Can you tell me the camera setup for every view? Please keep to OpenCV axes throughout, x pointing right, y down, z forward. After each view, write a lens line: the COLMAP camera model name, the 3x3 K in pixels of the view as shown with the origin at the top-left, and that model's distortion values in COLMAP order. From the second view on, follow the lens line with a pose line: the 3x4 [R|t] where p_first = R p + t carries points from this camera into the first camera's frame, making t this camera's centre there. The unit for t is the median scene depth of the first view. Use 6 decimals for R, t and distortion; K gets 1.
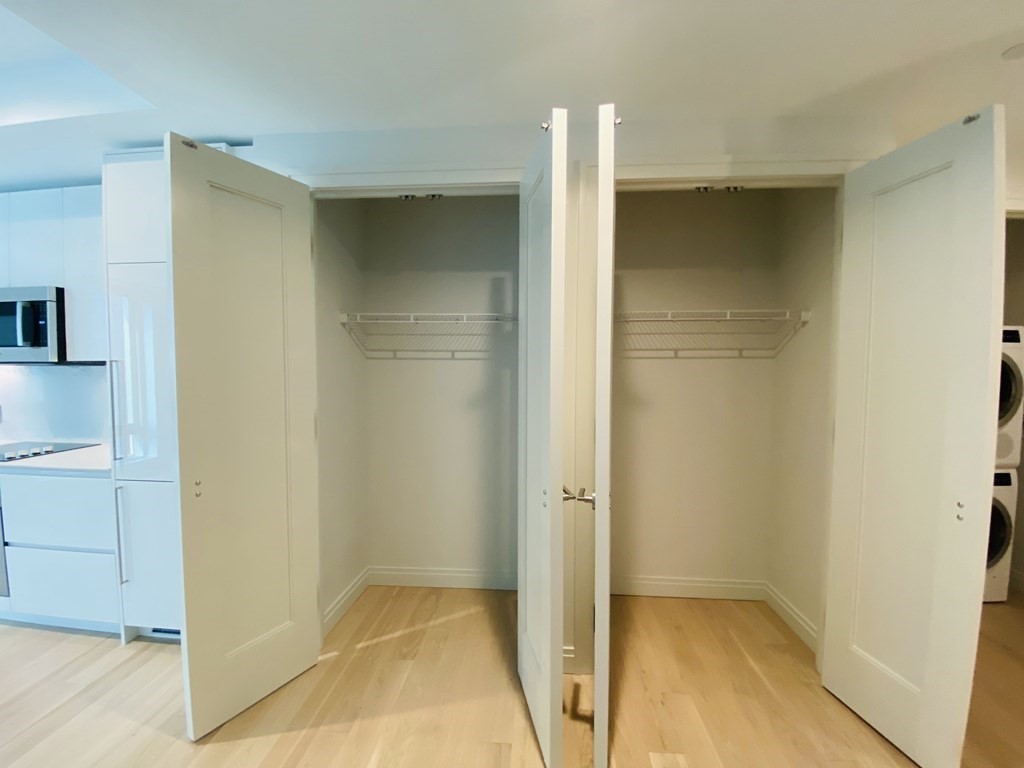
lens RADIAL K [[414.6, 0, 514.9], [0, 414.6, 388.0], [0, 0, 1]] dist [0.001626, -0.011729]
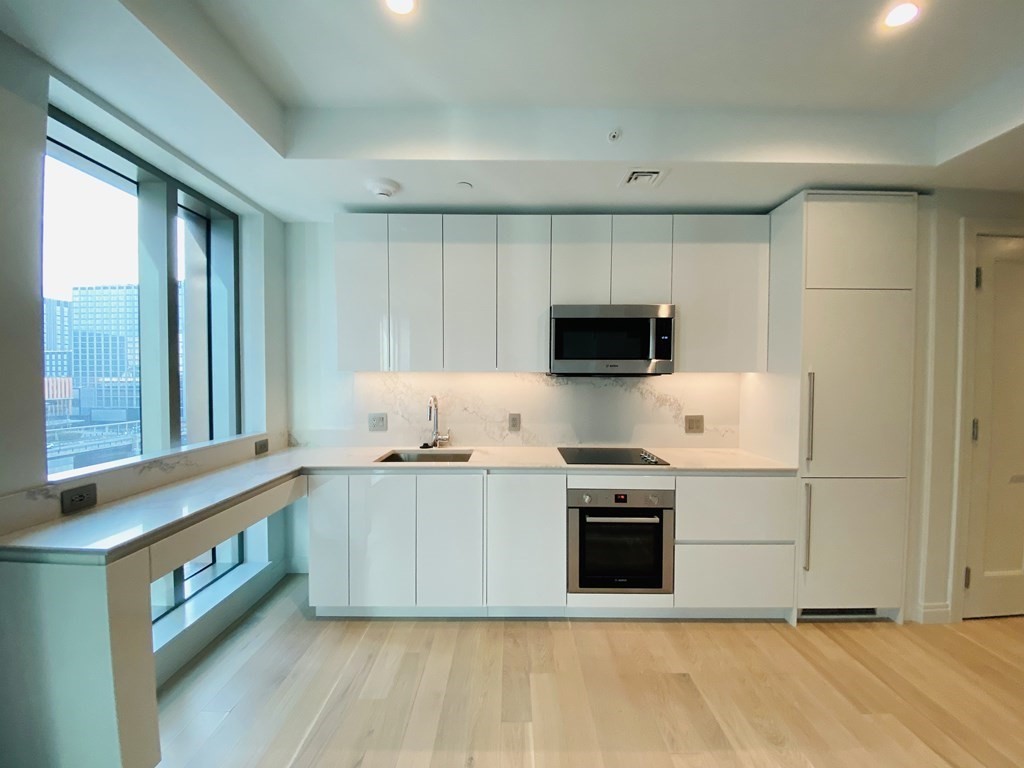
lens RADIAL K [[399.8, 0, 495.8], [0, 399.8, 386.7], [0, 0, 1]] dist [0.002783, -0.008615]
pose [[0.998208, -0.002050, 0.059800, -1.706629], [0.003657, 0.999634, -0.026789, -0.001031], [-0.059723, 0.026960, 0.997851, -0.051559]]
